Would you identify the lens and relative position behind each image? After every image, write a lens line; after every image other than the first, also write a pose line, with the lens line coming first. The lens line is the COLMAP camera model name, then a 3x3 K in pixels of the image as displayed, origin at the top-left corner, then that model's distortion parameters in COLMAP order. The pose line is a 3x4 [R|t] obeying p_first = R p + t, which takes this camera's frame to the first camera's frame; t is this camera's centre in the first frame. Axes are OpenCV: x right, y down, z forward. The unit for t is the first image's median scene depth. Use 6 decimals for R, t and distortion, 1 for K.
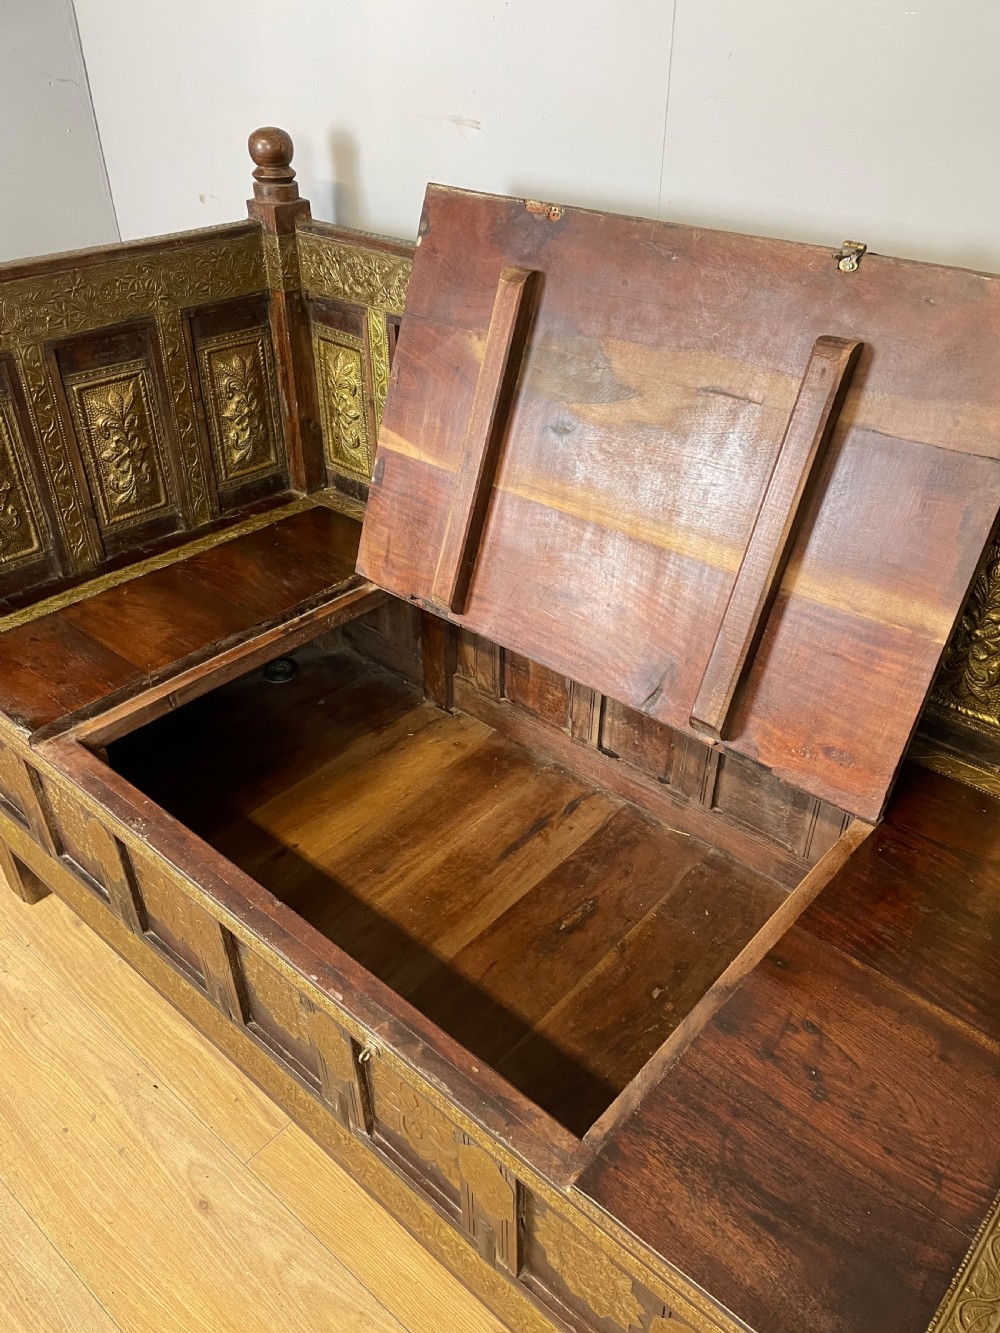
lens RADIAL K [[1003.9, 0, 513.1], [0, 1003.9, 676.7], [0, 0, 1]] dist [0.098228, -0.124458]
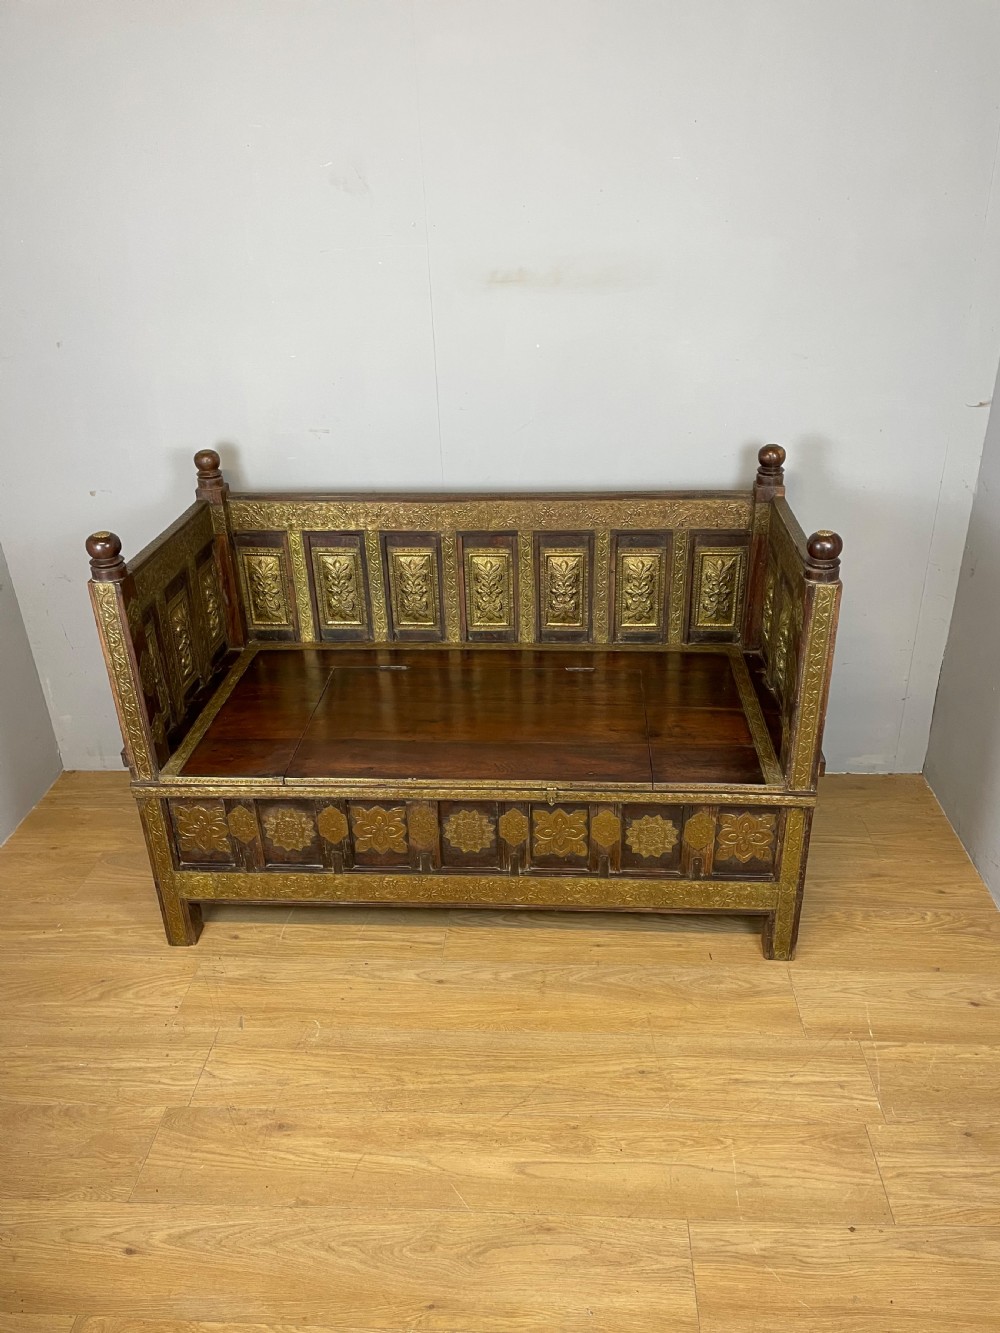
lens RADIAL K [[1003.9, 0, 509.7], [0, 1003.9, 666.5], [0, 0, 1]] dist [0.098228, -0.124458]
pose [[0.792682, -0.298664, 0.531464, -0.855732], [0.369894, 0.928594, -0.029862, 0.061366], [-0.484596, 0.220257, 0.846554, -0.661550]]
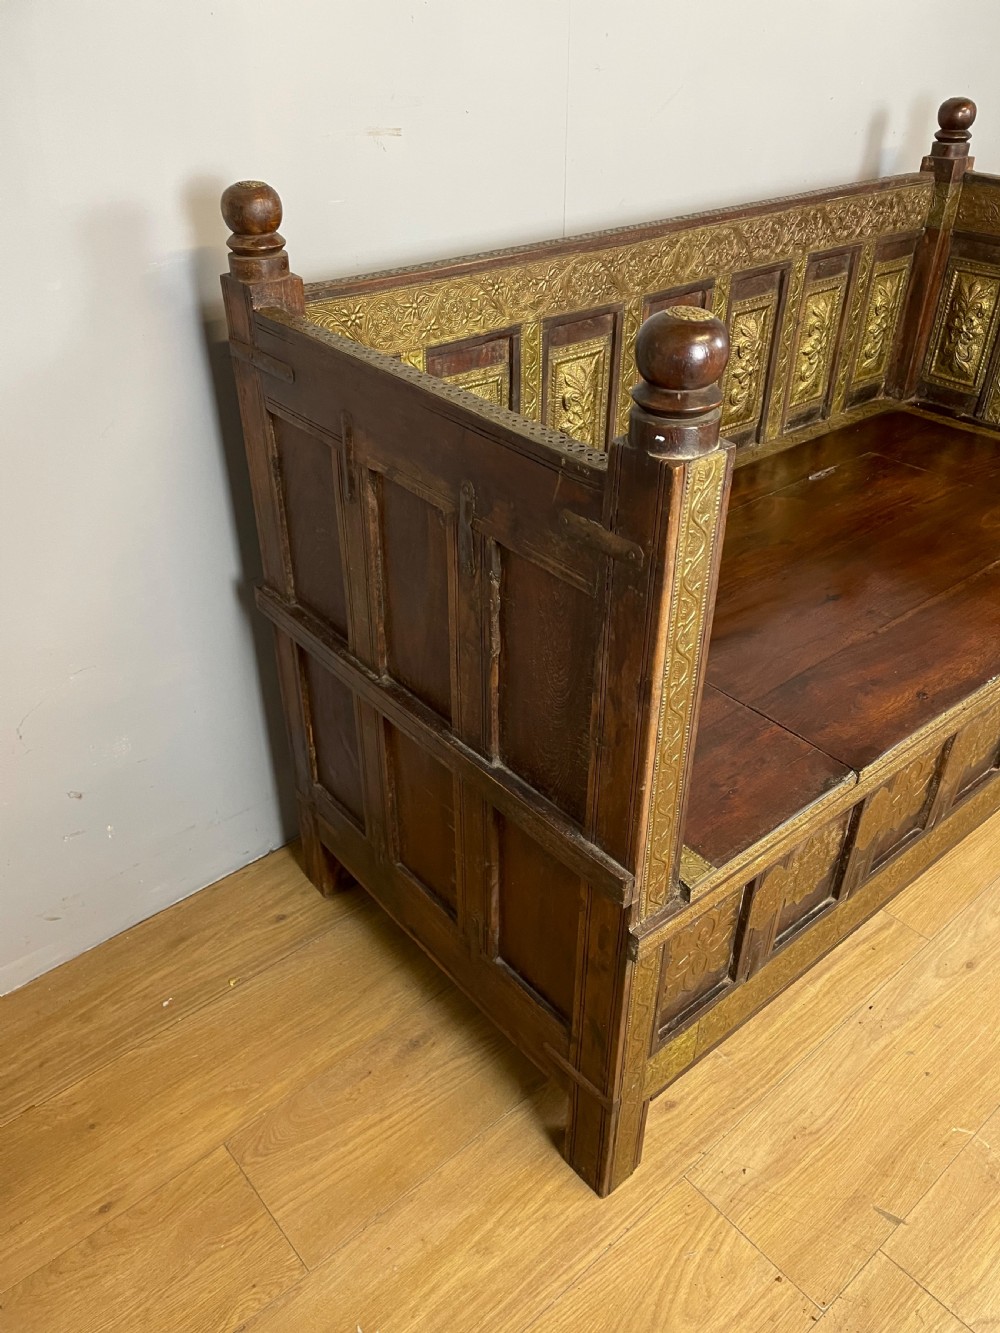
lens RADIAL K [[1003.9, 0, 511.4], [0, 1003.9, 674.0], [0, 0, 1]] dist [0.098228, -0.124458]
pose [[0.154654, -0.564703, 0.810674, -0.995275], [0.557331, 0.727387, 0.400363, -0.458455], [-0.815760, 0.389896, 0.427220, 0.652667]]
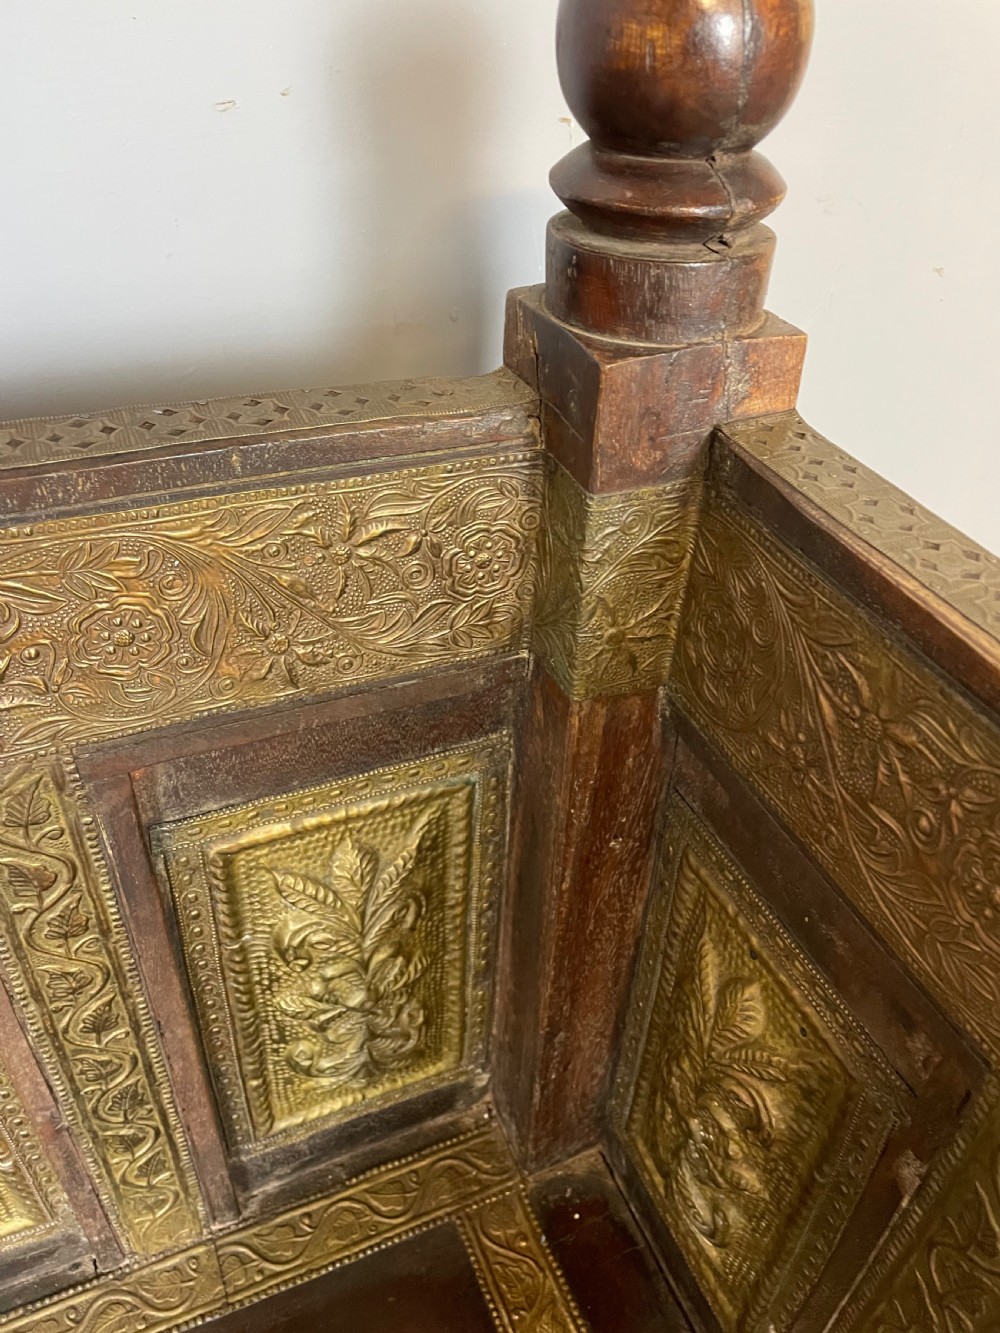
lens RADIAL K [[1003.9, 0, 519.2], [0, 1003.9, 670.2], [0, 0, 1]] dist [0.098228, -0.124458]
pose [[0.411749, -0.548986, 0.727377, 0.284970], [0.475370, 0.810369, 0.342529, -0.137447], [-0.777487, 0.204737, 0.594640, 0.414128]]
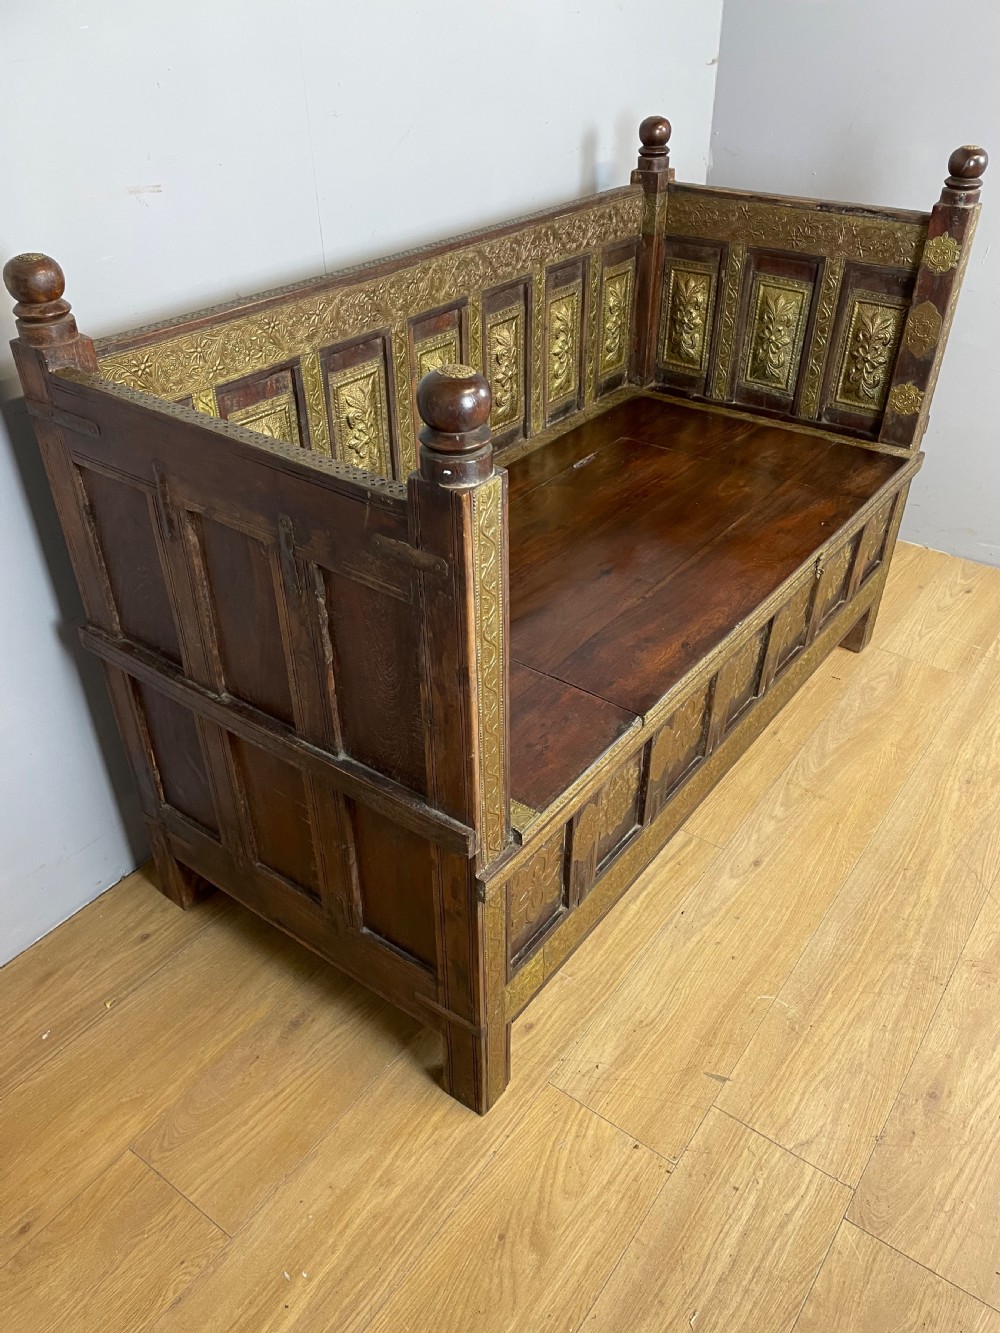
lens RADIAL K [[1003.9, 0, 510.4], [0, 1003.9, 676.4], [0, 0, 1]] dist [0.098228, -0.124458]
pose [[-0.079649, -0.583923, 0.807892, -1.082963], [0.566188, 0.640541, 0.518786, -0.517563], [-0.820419, 0.498740, 0.279592, 0.620473]]
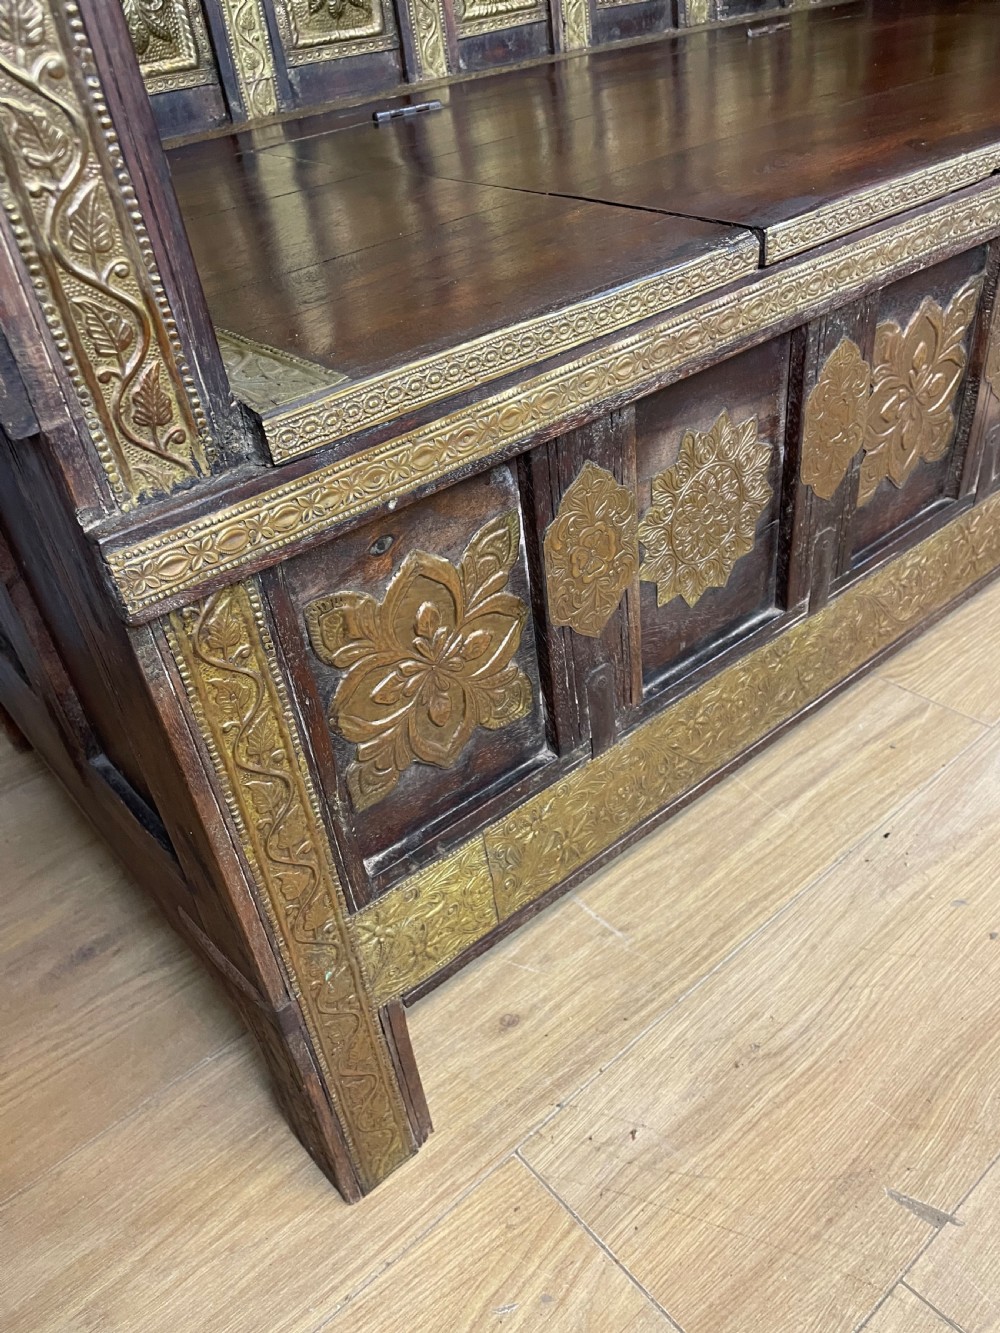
lens RADIAL K [[1003.9, 0, 512.0], [0, 1003.9, 683.2], [0, 0, 1]] dist [0.098228, -0.124458]
pose [[0.157346, -0.606482, 0.779372, -0.739788], [0.646341, 0.659935, 0.383052, -0.035611], [-0.746649, 0.443469, 0.495833, 0.756384]]
